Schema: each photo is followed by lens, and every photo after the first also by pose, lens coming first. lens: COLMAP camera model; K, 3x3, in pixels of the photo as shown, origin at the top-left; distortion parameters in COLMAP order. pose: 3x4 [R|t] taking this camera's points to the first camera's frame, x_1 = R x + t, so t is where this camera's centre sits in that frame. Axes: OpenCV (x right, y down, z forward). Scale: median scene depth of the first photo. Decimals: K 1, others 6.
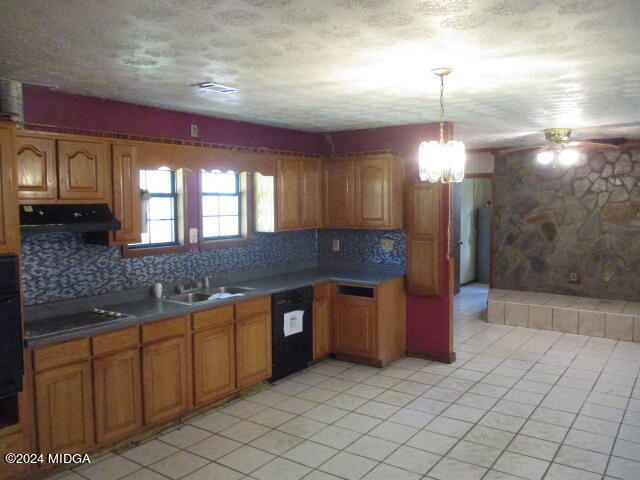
lens RADIAL K [[532.0, 0, 322.3], [0, 532.0, 231.1], [0, 0, 1]] dist [-0.017542, -0.000251]
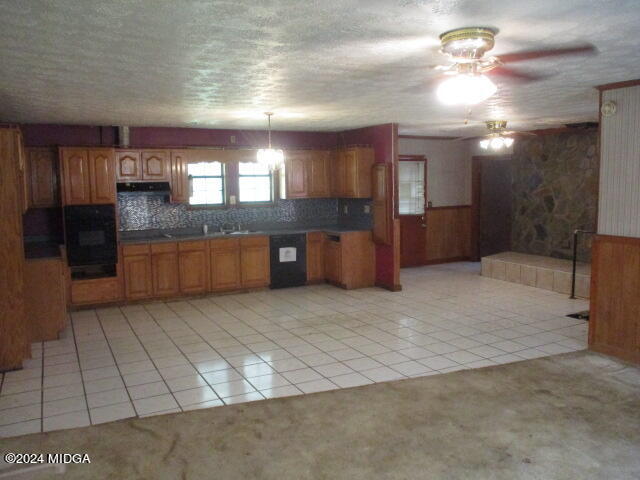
lens RADIAL K [[532.0, 0, 322.3], [0, 532.0, 231.1], [0, 0, 1]] dist [-0.017542, -0.000251]
pose [[0.890404, 0.037329, -0.453638, 0.820621], [-0.017221, 0.998681, 0.048378, 0.021208], [0.454845, -0.035264, 0.889872, -0.421586]]
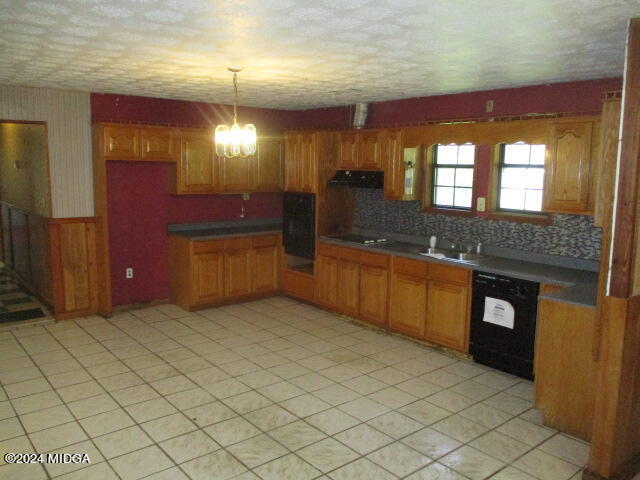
lens RADIAL K [[532.0, 0, 322.3], [0, 532.0, 231.1], [0, 0, 1]] dist [-0.017542, -0.000251]
pose [[-0.252314, 0.131781, -0.958630, 0.902682], [-0.059676, 0.986678, 0.151344, -0.083621], [0.965804, 0.095394, -0.241088, 0.968575]]
